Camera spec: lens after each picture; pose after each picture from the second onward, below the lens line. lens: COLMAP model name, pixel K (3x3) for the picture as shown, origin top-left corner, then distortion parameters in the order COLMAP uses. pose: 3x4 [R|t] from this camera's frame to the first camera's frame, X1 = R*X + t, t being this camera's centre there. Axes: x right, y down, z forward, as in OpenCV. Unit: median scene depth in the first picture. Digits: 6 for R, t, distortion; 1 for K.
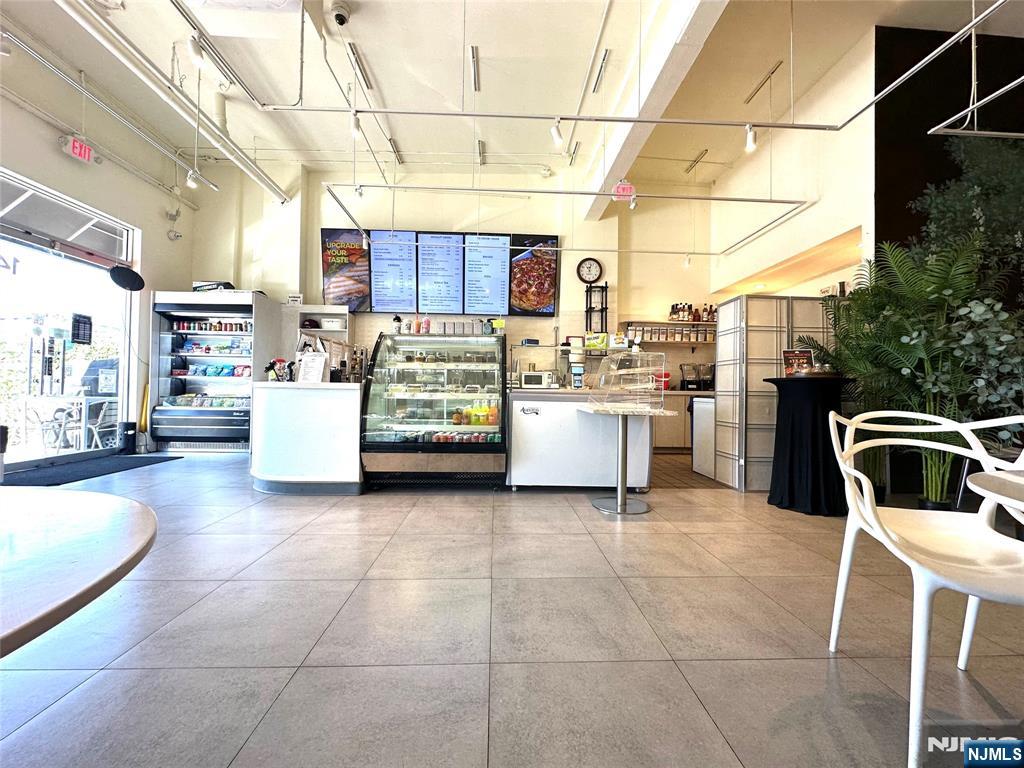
lens RADIAL K [[410.9, 0, 512.0], [0, 410.9, 384.0], [0, 0, 1]] dist [-0.001447, 0.000141]
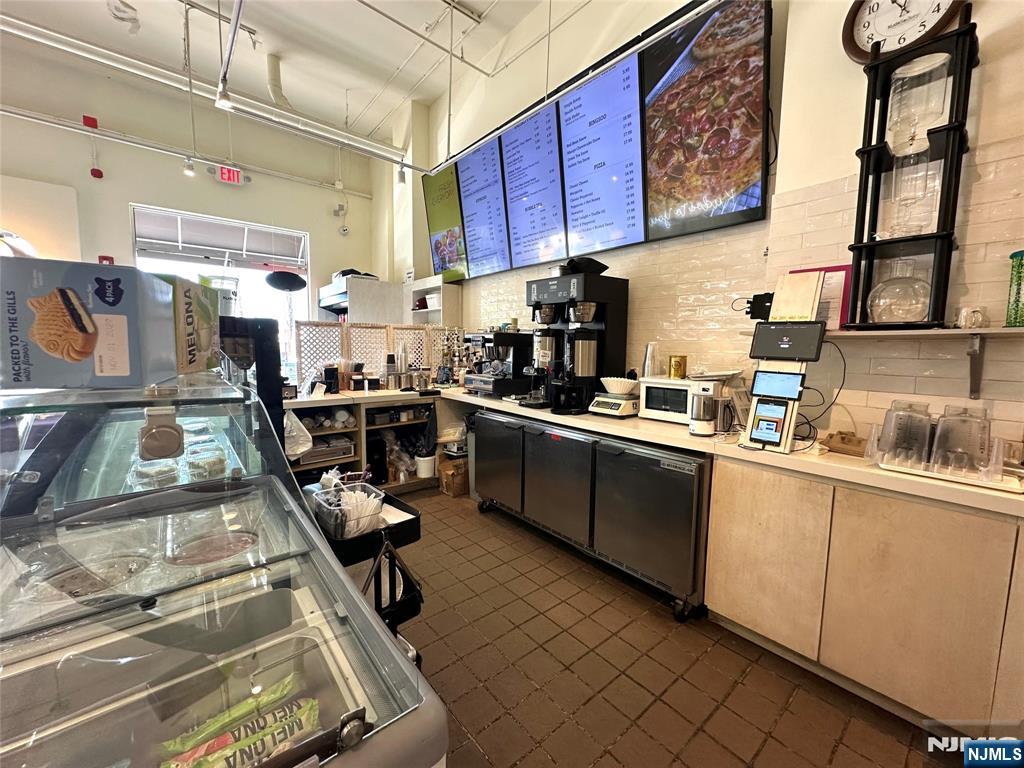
lens RADIAL K [[410.9, 0, 512.0], [0, 410.9, 384.0], [0, 0, 1]] dist [-0.001447, 0.000141]
pose [[0.605748, 0.068694, -0.792686, 0.268938], [0.008654, 0.995638, 0.092895, -0.061819], [0.795610, -0.063131, 0.602511, 0.640245]]
